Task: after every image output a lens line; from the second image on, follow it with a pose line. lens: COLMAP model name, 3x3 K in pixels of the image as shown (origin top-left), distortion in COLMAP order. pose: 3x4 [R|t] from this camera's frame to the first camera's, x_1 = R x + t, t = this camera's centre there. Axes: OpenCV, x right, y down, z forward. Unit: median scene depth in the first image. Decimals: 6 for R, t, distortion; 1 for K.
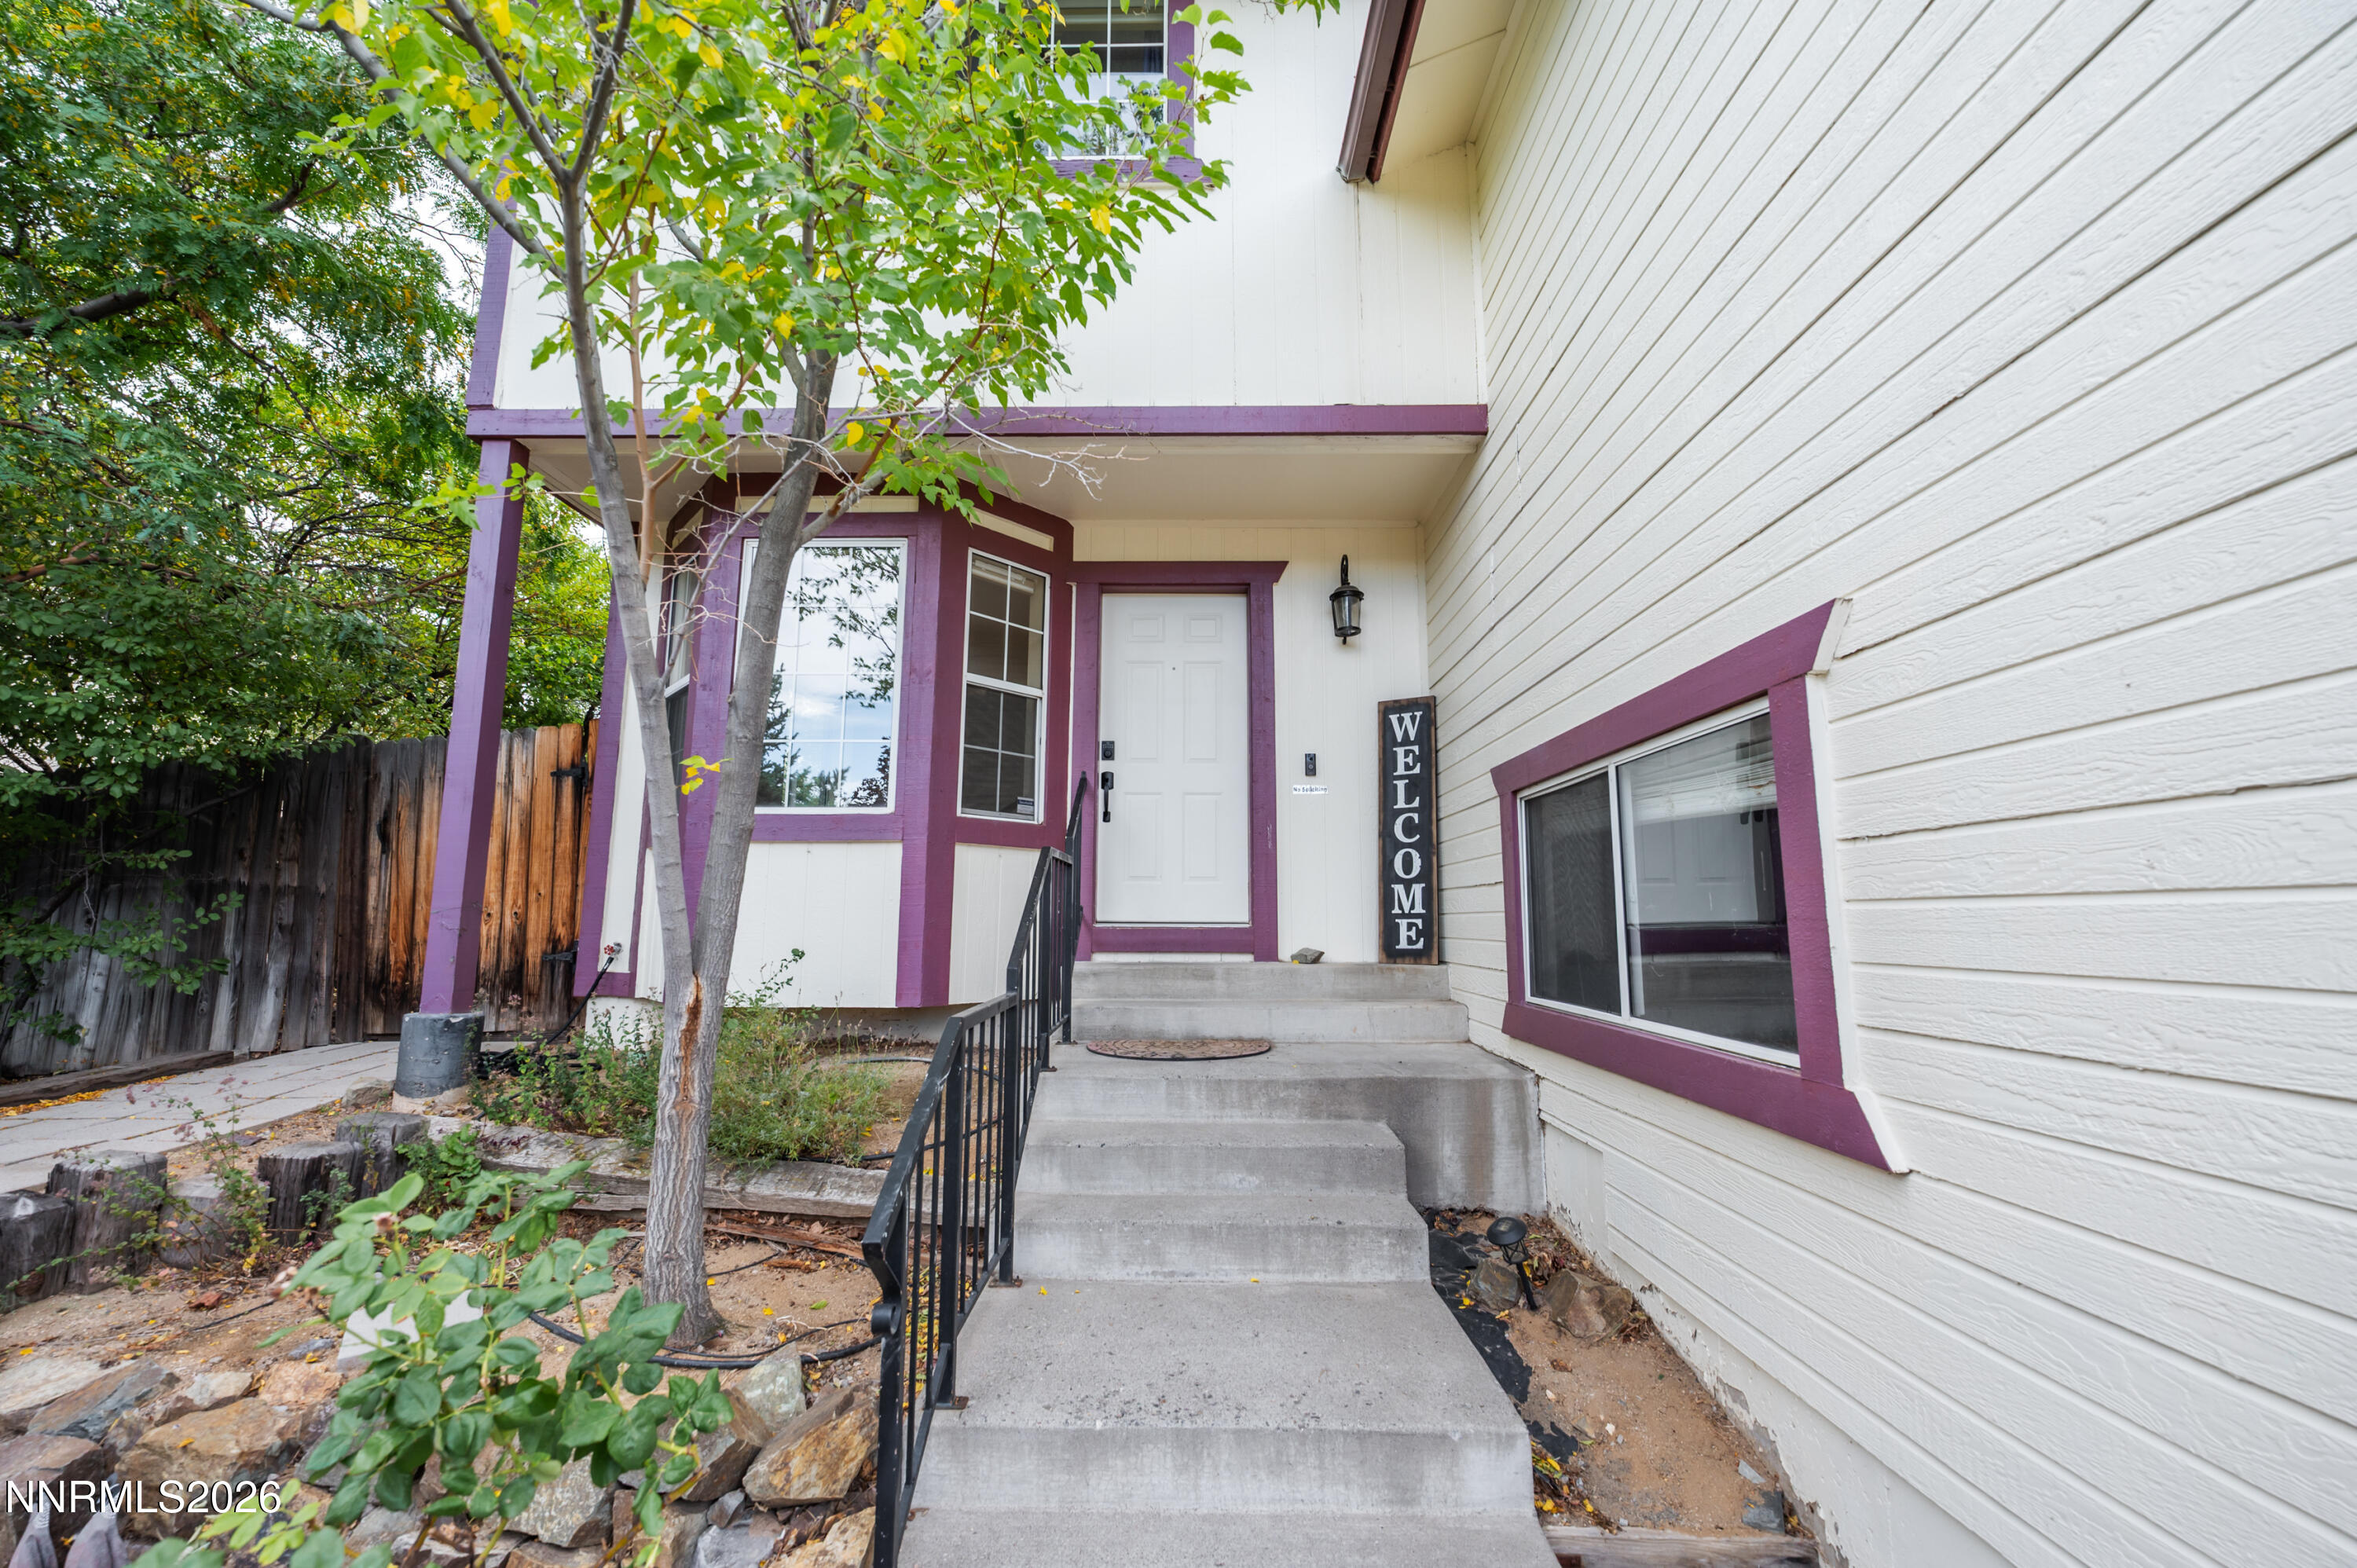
lens RADIAL K [[946.5, 0, 1178.5], [0, 946.5, 784.0], [0, 0, 1]] dist [-0.001438, 0.000273]
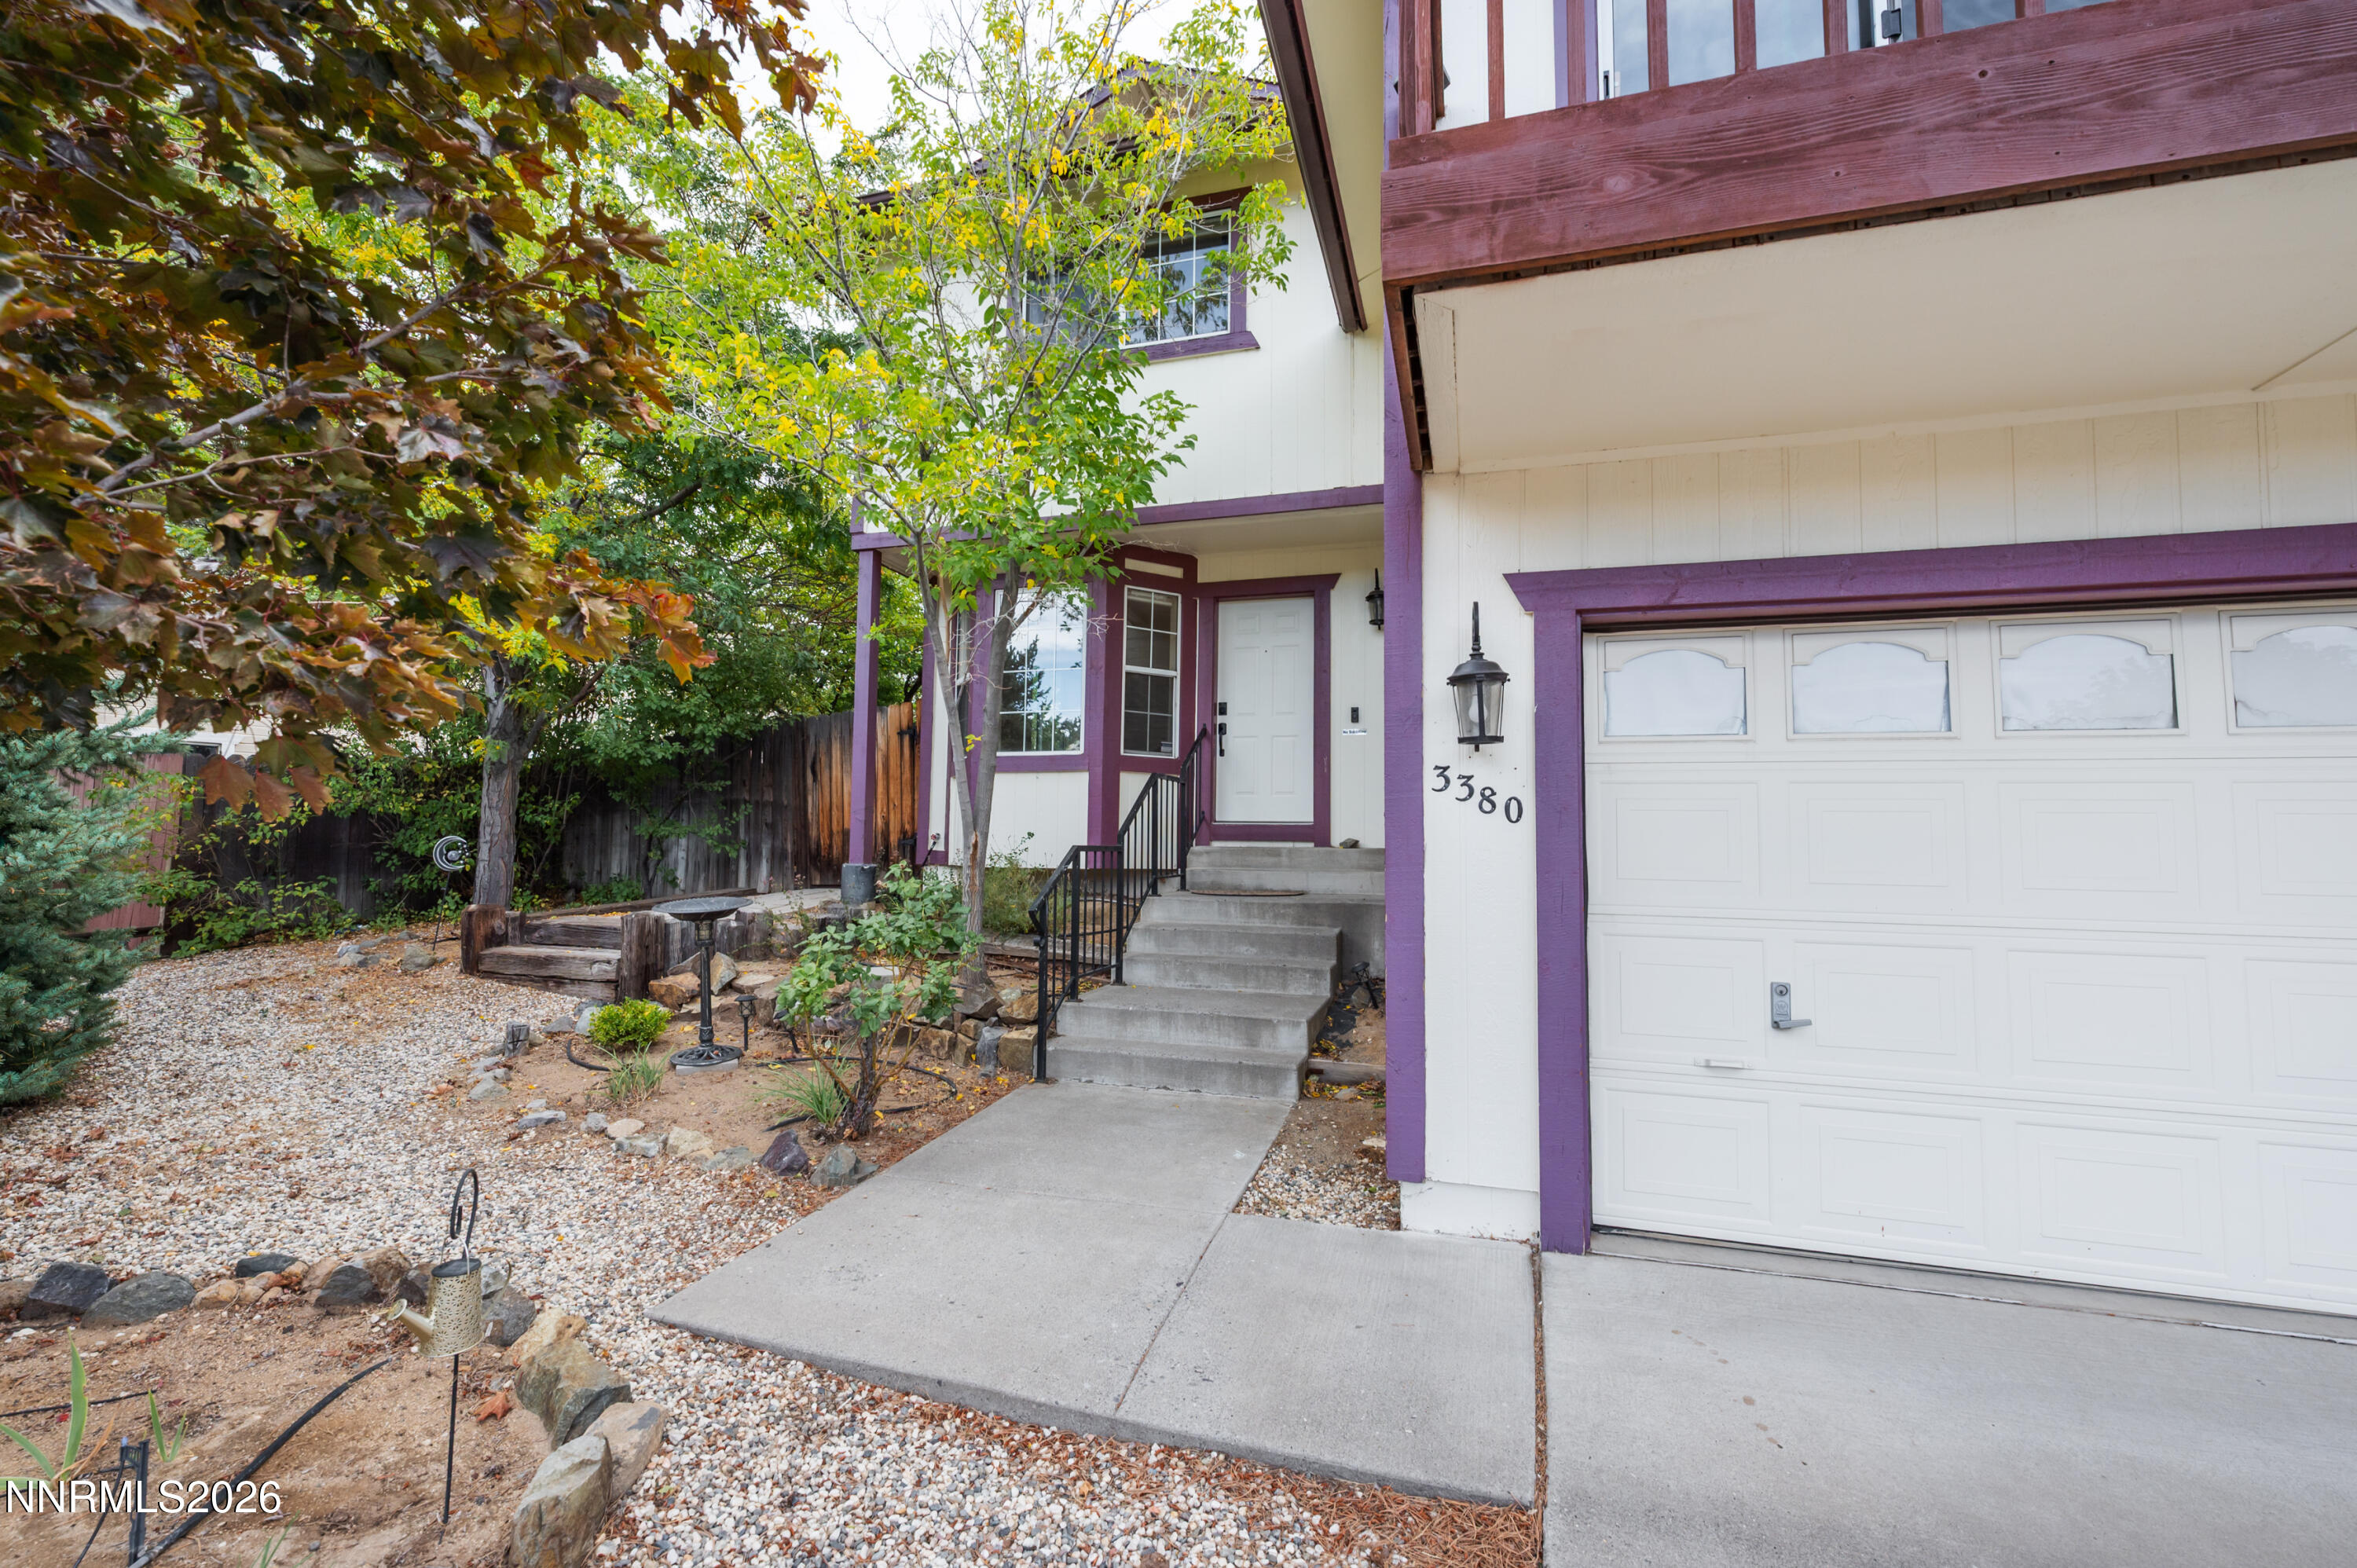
lens RADIAL K [[973.5, 0, 1169.9], [0, 973.5, 771.8], [0, 0, 1]] dist [0.001314, 0.000022]
pose [[0.959718, -0.013341, -0.280649, 0.289132], [0.030864, 0.997833, 0.058110, -0.029176], [0.279266, -0.064431, 0.958050, -0.533372]]
